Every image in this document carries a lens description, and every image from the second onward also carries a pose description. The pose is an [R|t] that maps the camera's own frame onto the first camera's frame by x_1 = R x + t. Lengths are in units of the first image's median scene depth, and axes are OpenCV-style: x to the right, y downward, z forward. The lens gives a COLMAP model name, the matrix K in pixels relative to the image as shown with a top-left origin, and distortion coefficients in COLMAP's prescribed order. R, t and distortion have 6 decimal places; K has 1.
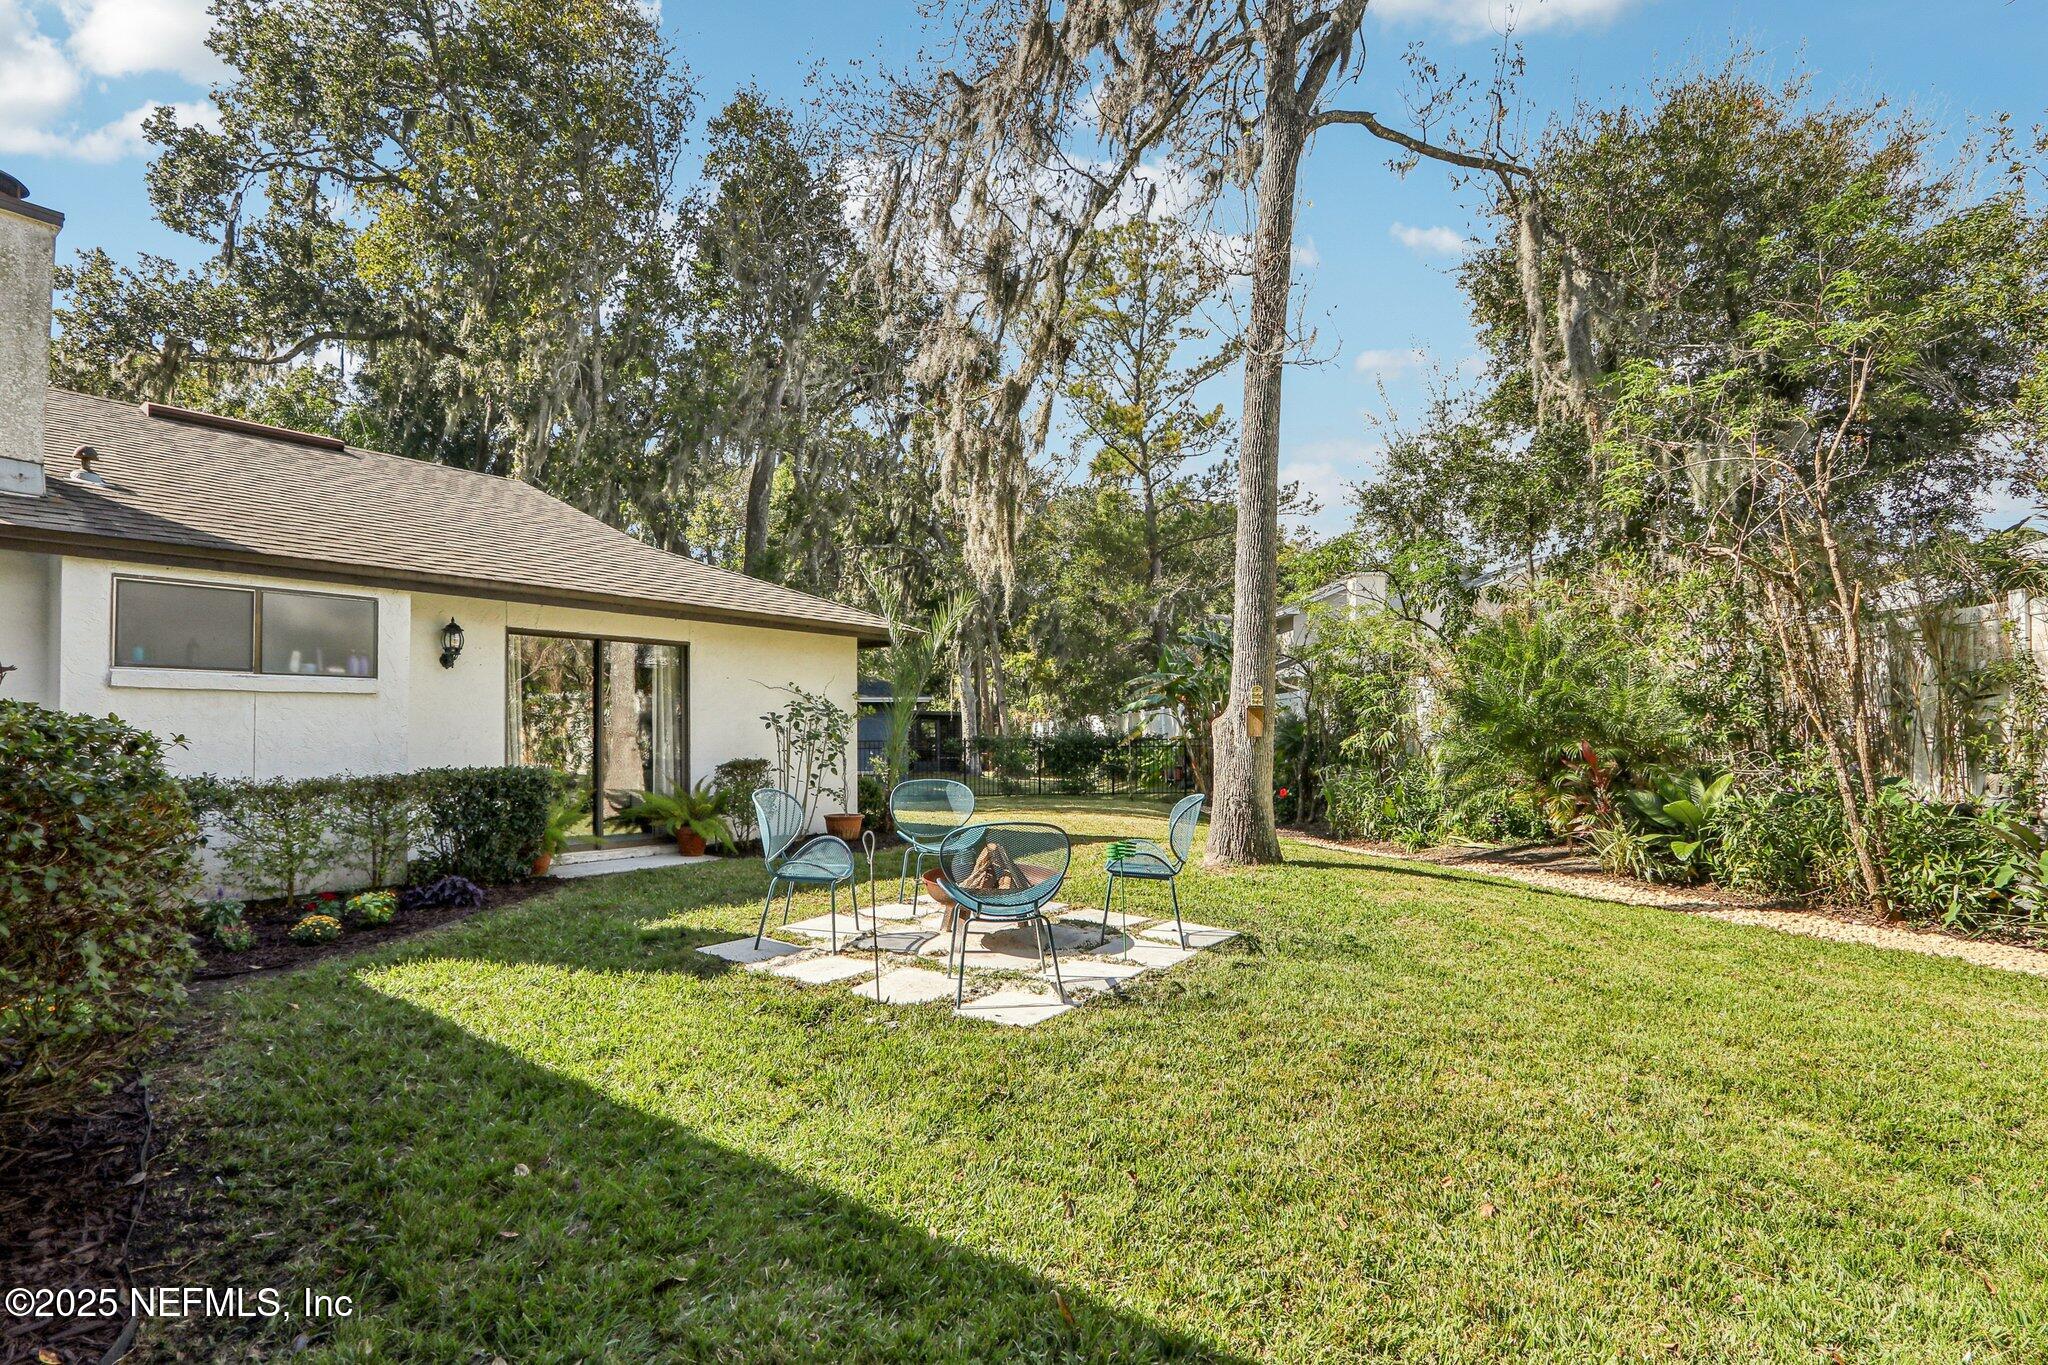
lens RADIAL K [[987.6, 0, 1000.2], [0, 987.6, 730.8], [0, 0, 1]] dist [-0.017684, 0.000438]
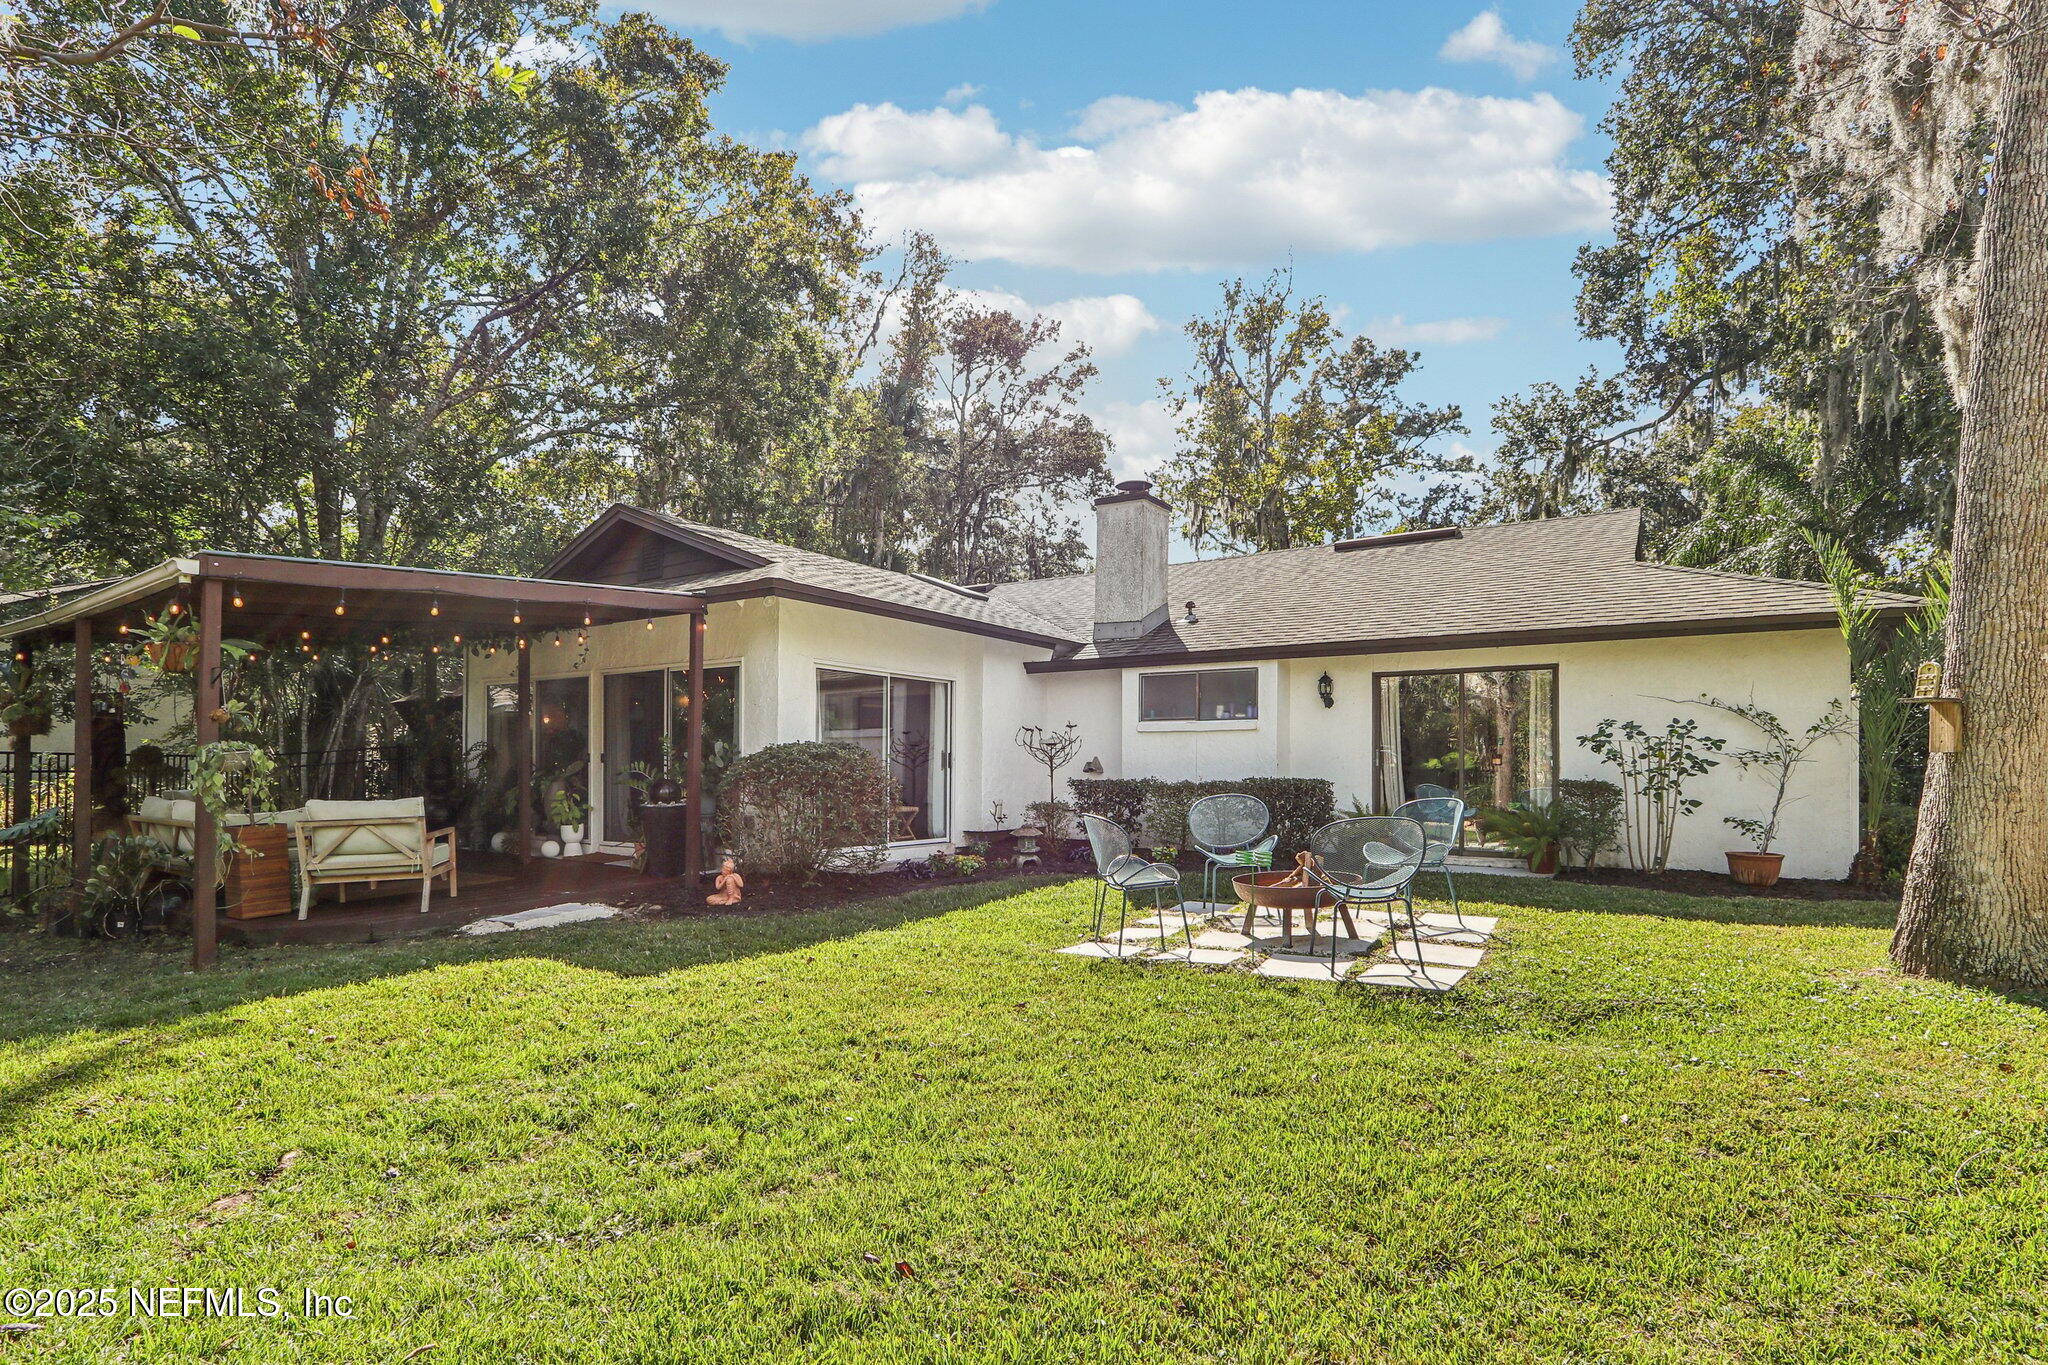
lens RADIAL K [[987.6, 0, 1000.2], [0, 987.6, 730.8], [0, 0, 1]] dist [-0.017684, 0.000438]
pose [[0.069532, -0.031257, -0.997090, 0.928575], [0.002320, 0.999511, -0.031171, 0.013219], [0.997577, -0.000146, 0.069570, 0.519201]]
